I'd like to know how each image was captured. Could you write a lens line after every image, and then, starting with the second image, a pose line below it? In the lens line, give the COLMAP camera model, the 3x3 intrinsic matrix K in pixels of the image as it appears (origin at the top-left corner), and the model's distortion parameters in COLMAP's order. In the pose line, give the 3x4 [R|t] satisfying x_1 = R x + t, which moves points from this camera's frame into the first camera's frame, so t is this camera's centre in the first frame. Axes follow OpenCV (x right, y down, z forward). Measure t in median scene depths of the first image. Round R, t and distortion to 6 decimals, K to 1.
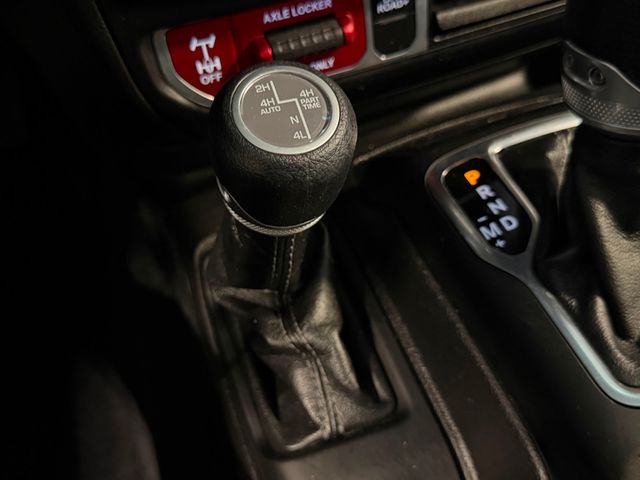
lens RADIAL K [[621.1, 0, 318.9], [0, 621.1, 258.4], [0, 0, 1]] dist [0.148500, -0.431315]
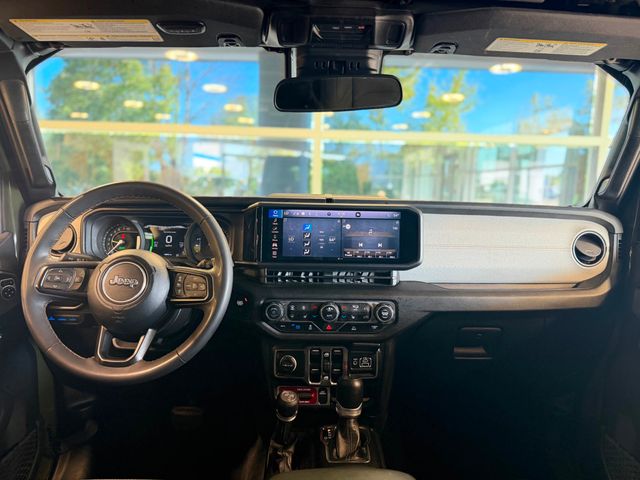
lens RADIAL K [[435.3, 0, 320.0], [0, 435.3, 240.0], [0, 0, 1]] dist [0.036494, -0.066058]
pose [[0.939191, 0.123980, -0.320233, 1.102645], [-0.321009, 0.648175, -0.690523, 1.270334], [0.121957, 0.751331, 0.648559, -2.280540]]
